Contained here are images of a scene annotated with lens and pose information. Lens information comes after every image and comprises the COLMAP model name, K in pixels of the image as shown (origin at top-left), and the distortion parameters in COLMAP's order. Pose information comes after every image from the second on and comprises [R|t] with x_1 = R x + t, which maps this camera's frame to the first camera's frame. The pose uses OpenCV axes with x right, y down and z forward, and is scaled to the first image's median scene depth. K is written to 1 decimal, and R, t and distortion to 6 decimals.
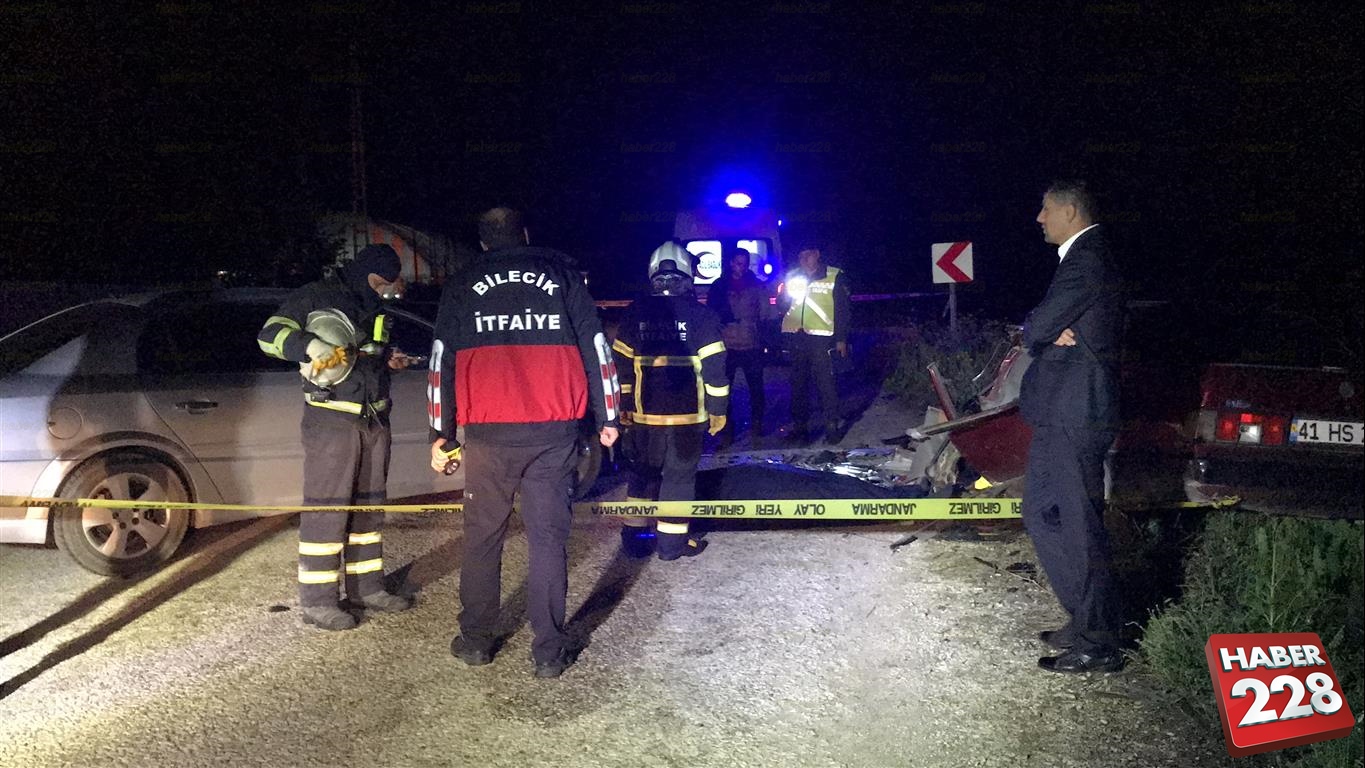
lens RADIAL K [[1306.4, 0, 679.2], [0, 1306.4, 376.2], [0, 0, 1]] dist [0.146876, -0.430418]
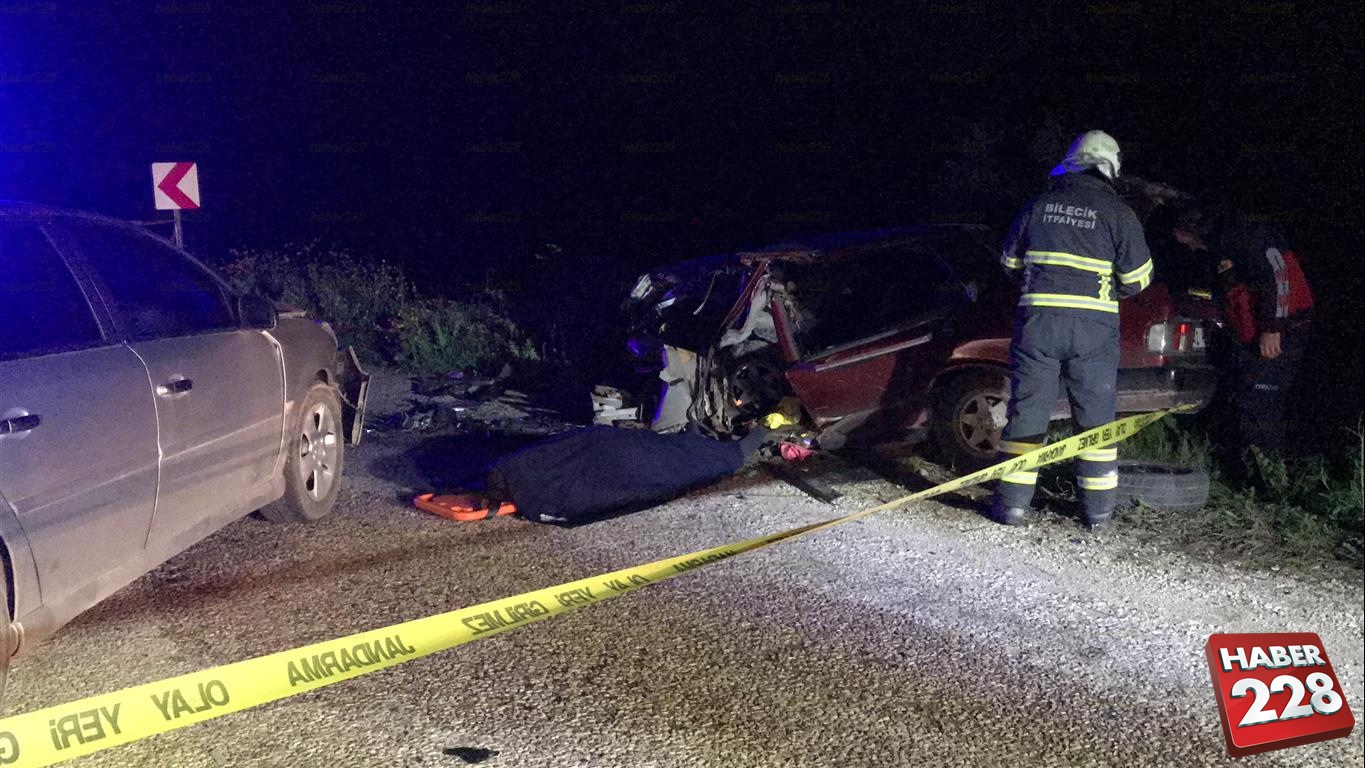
lens RADIAL K [[1306.4, 0, 679.2], [0, 1306.4, 376.2], [0, 0, 1]] dist [0.146876, -0.430418]
pose [[0.692749, -0.079897, 0.716739, -0.584646], [0.044725, 0.996691, 0.067876, -0.019777], [-0.719790, -0.014965, 0.694030, 0.500724]]
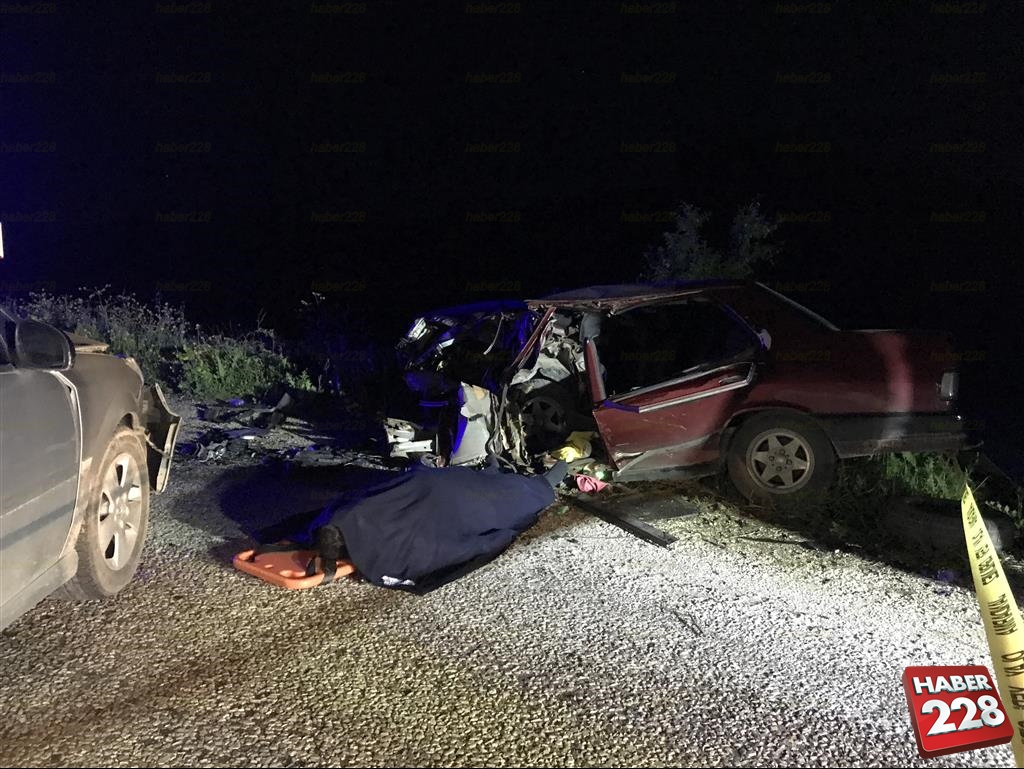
lens RADIAL K [[832.3, 0, 508.2], [0, 832.3, 368.9], [0, 0, 1]] dist [0.054161, -0.081593]
pose [[0.548431, -0.050759, 0.834654, -0.391389], [0.021460, 0.998682, 0.046634, -0.017877], [-0.835920, -0.007664, 0.548797, 0.850508]]
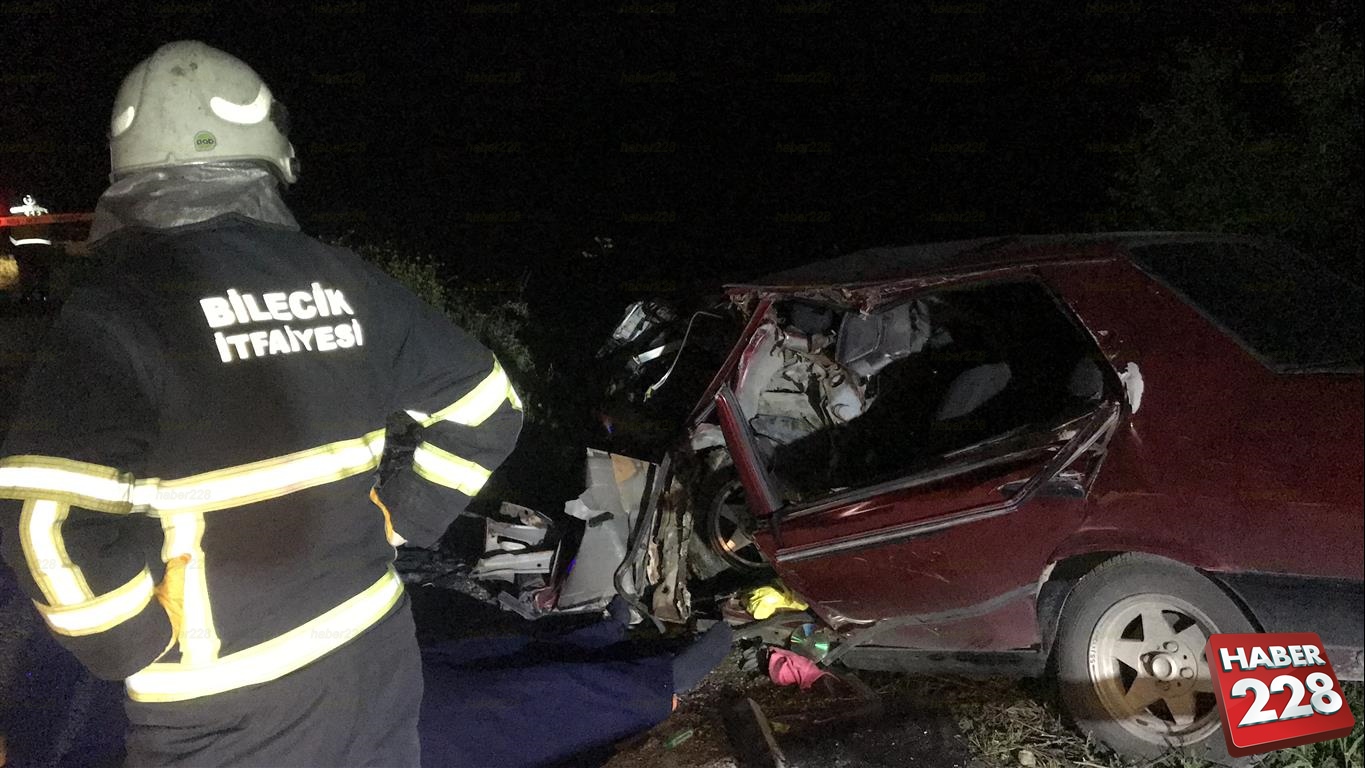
lens RADIAL K [[1306.4, 0, 679.2], [0, 1306.4, 376.2], [0, 0, 1]] dist [0.146876, -0.430418]
pose [[0.817184, -0.100633, 0.567524, -0.084853], [0.058982, 0.994072, 0.091339, -0.064010], [-0.573351, -0.041167, 0.818275, 0.754909]]
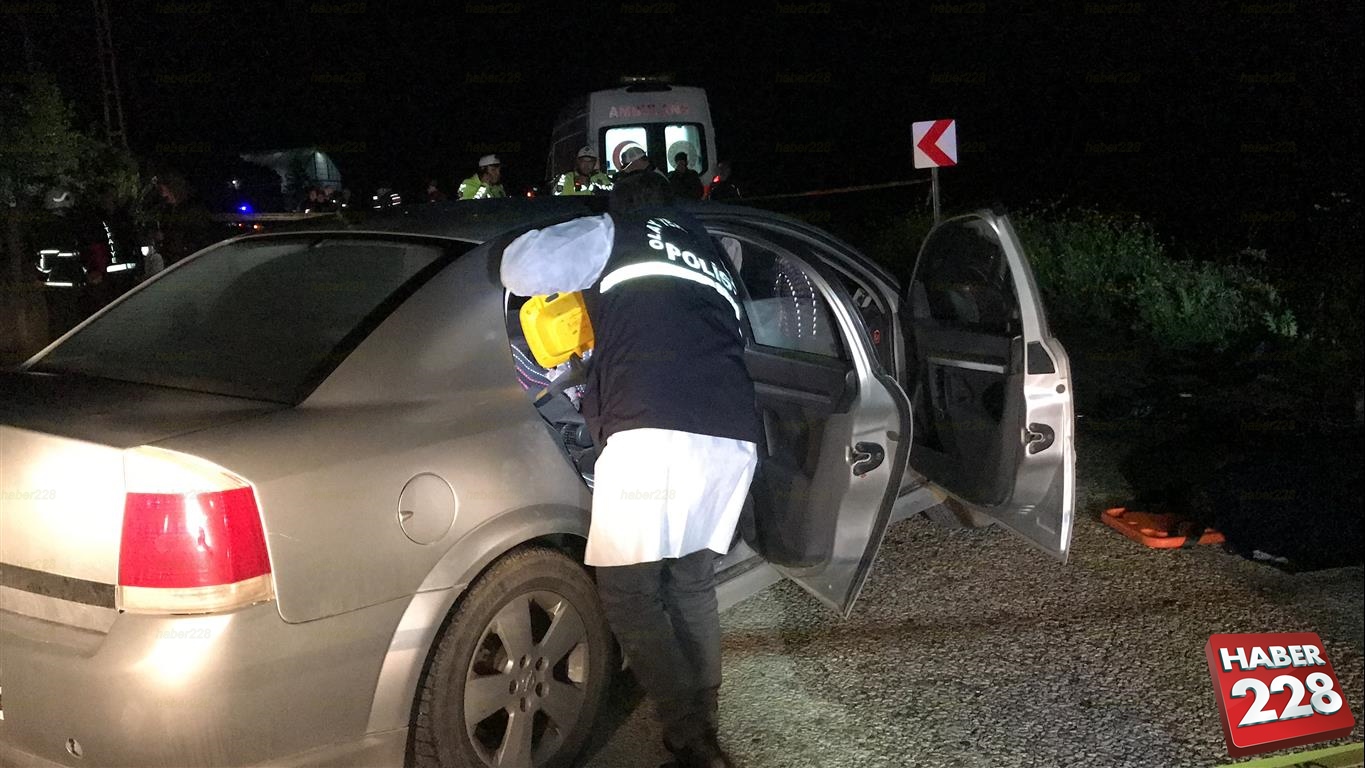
lens RADIAL K [[1306.4, 0, 679.2], [0, 1306.4, 376.2], [0, 0, 1]] dist [0.146876, -0.430418]
pose [[0.973226, -0.069513, 0.219088, -0.476749], [0.052754, 0.995281, 0.081444, -0.041026], [-0.223715, -0.067706, 0.972300, 0.557780]]
